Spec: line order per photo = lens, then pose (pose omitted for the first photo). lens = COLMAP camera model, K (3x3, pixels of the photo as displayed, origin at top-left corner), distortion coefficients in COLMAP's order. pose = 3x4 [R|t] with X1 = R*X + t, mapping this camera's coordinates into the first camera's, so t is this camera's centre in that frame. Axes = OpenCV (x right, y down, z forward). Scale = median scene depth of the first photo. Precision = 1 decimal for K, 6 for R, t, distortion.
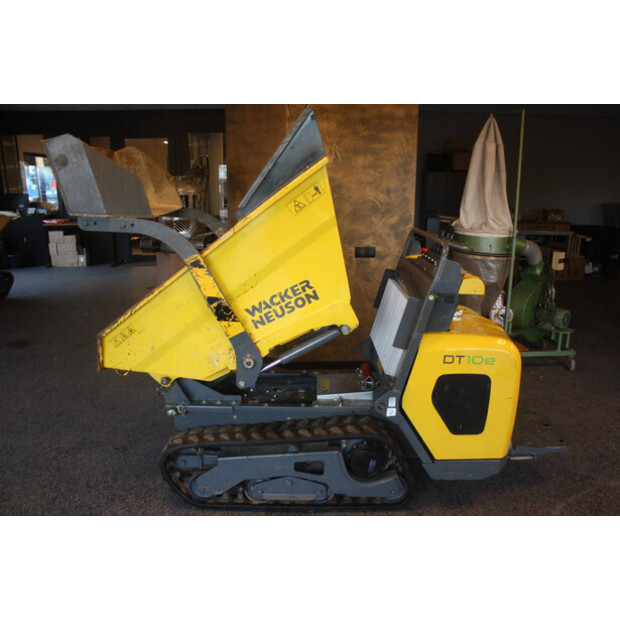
lens RADIAL K [[518.1, 0, 324.1], [0, 518.1, 317.5], [0, 0, 1]] dist [-0.143313, 0.128463]
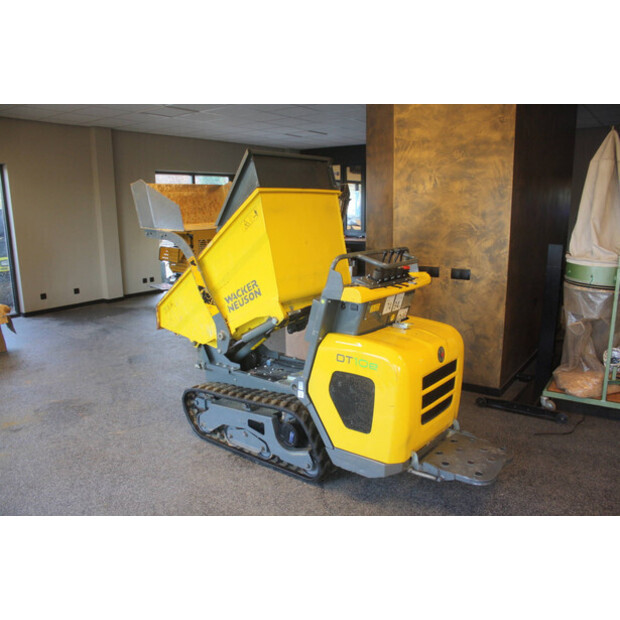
lens RADIAL K [[518.1, 0, 311.4], [0, 518.1, 316.4], [0, 0, 1]] dist [-0.143313, 0.128463]
pose [[0.782324, 0.118999, -0.611399, 0.794583], [-0.147232, 0.989093, 0.004118, -0.005389], [0.605221, 0.086795, 0.791312, 0.035639]]
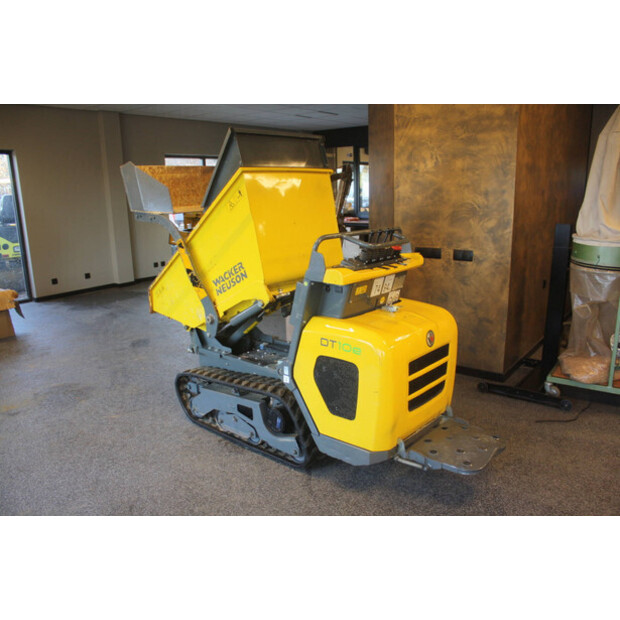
lens RADIAL K [[518.1, 0, 309.6], [0, 518.1, 315.5], [0, 0, 1]] dist [-0.143313, 0.128463]
pose [[0.755727, 0.135374, -0.640742, 0.831596], [-0.143290, 0.988875, 0.039922, -0.014165], [0.639019, 0.061642, 0.766717, 0.105947]]
